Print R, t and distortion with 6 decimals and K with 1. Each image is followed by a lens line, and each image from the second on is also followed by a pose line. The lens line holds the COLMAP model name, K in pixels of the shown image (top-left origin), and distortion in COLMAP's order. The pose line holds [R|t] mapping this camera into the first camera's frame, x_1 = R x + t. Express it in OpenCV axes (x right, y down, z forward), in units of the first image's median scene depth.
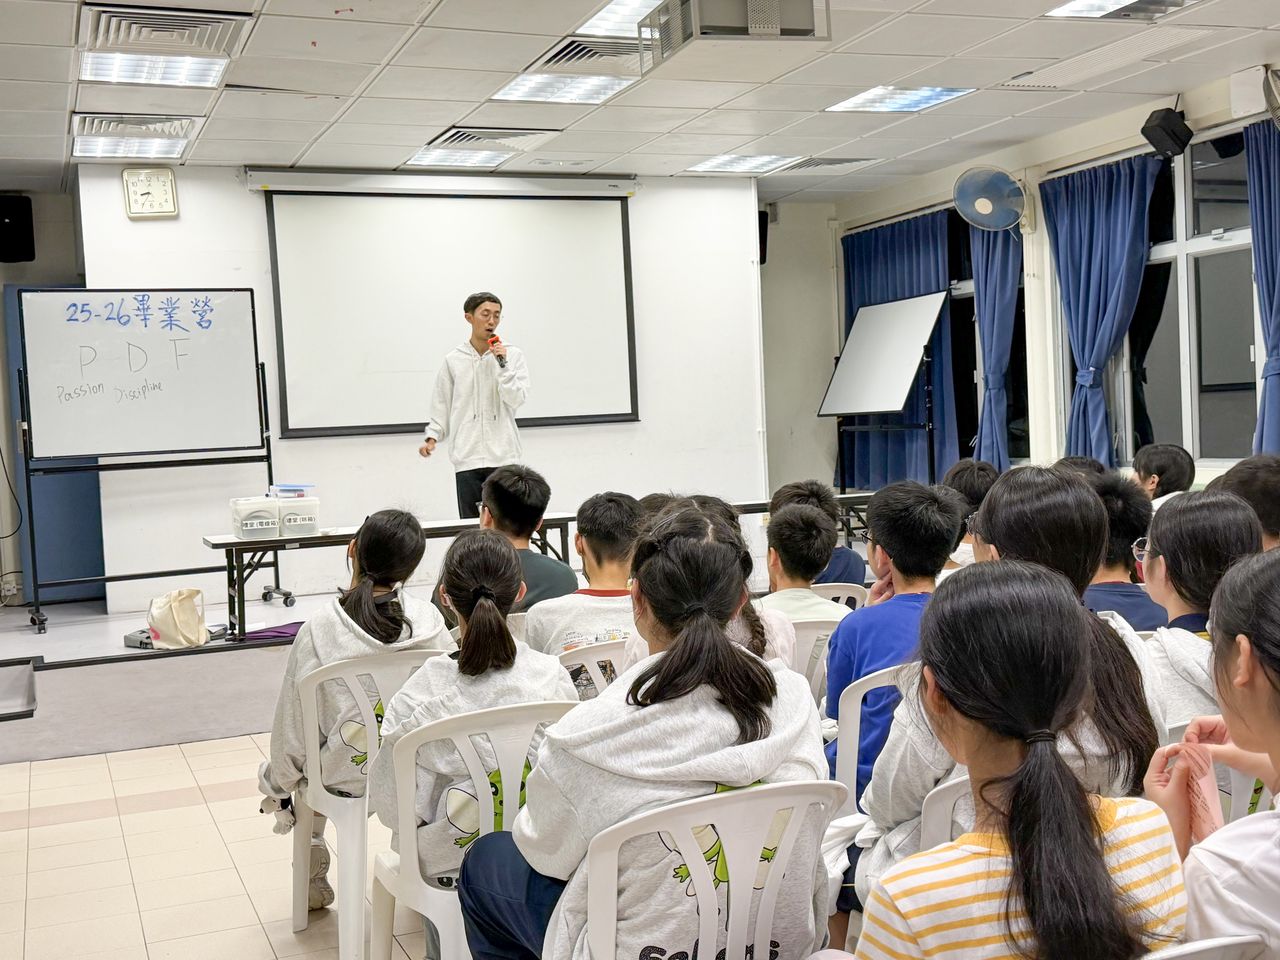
lens RADIAL K [[1449.9, 0, 639.5], [0, 1449.9, 482.3], [0, 0, 1]] dist [0.038432, 0.000000]
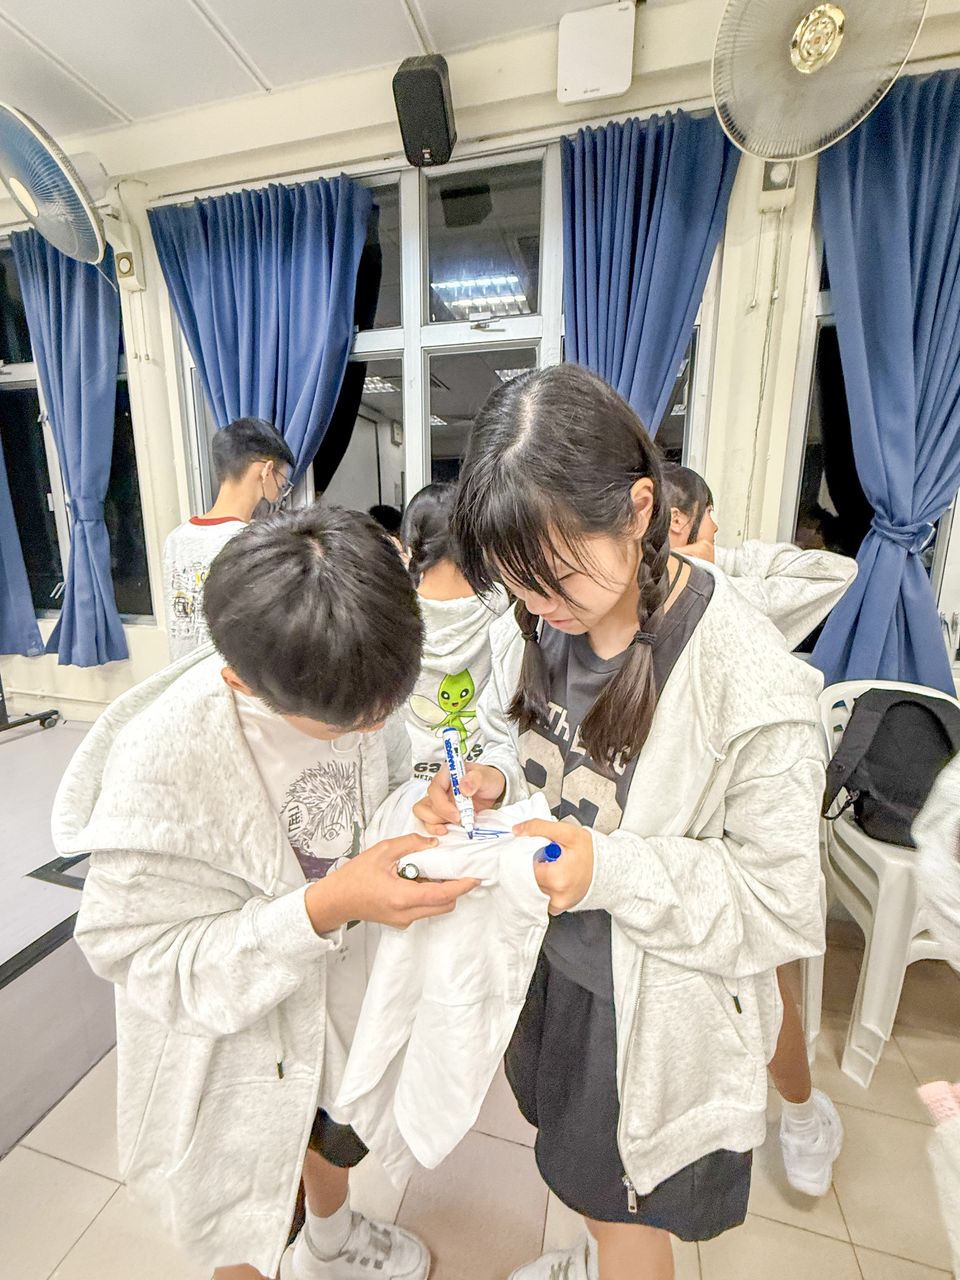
lens RADIAL K [[496.2, 0, 487.8], [0, 496.2, 637.9], [0, 0, 1]] dist [-0.013272, -0.000202]
pose [[0.573366, -0.103383, 0.812751, 0.156188], [-0.006840, 0.991368, 0.130929, -0.040655], [-0.819271, -0.080630, 0.567709, 0.704774]]
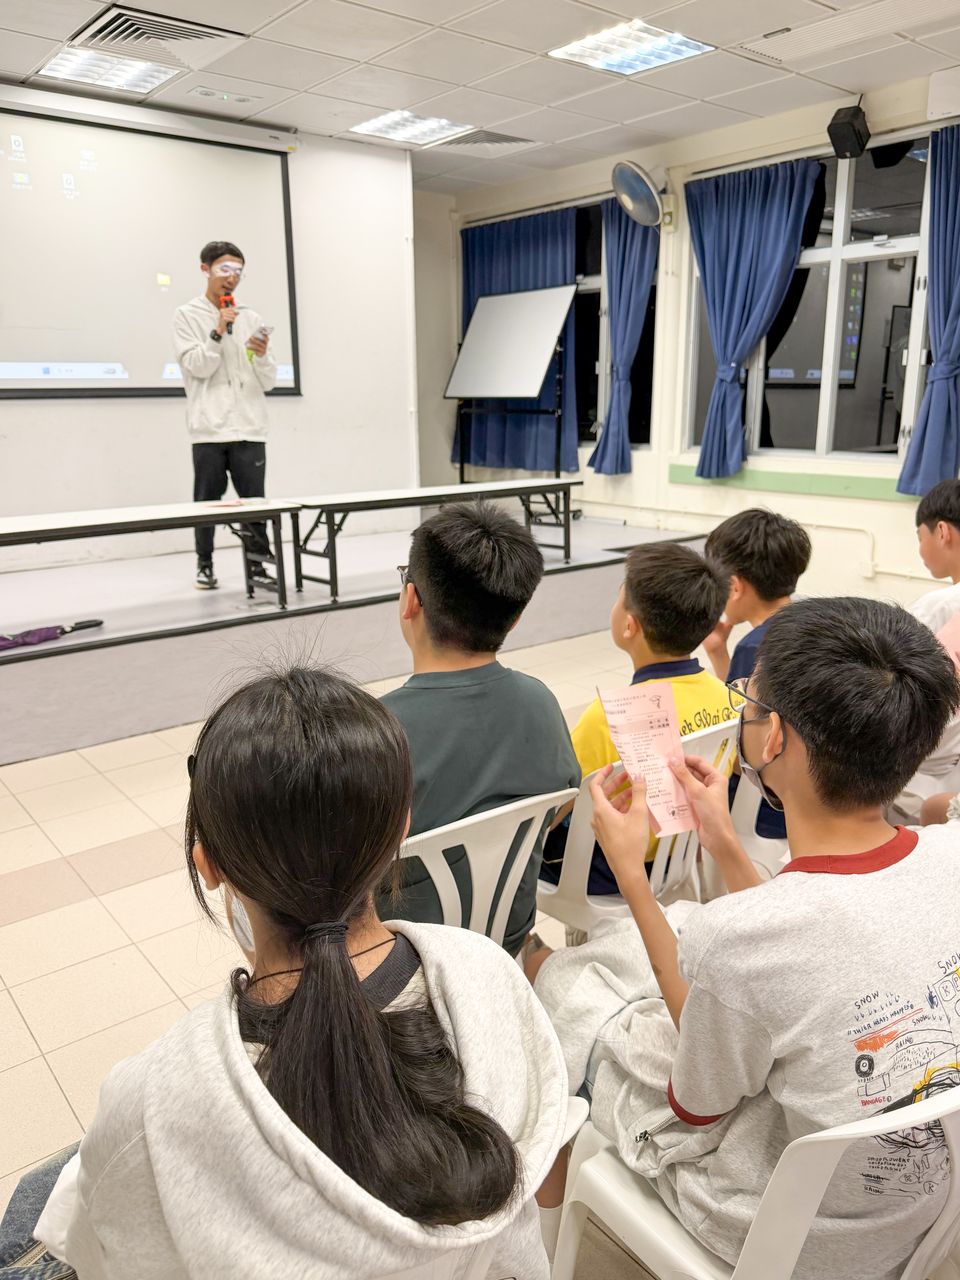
lens RADIAL K [[989.9, 0, 483.3], [0, 989.9, 651.1], [0, 0, 1]] dist [-0.010257, 0.020577]
pose [[0.951434, -0.030574, 0.306329, -0.095546], [-0.031052, 0.980450, 0.194302, -0.004747], [-0.306281, -0.194377, 0.931885, 0.291353]]
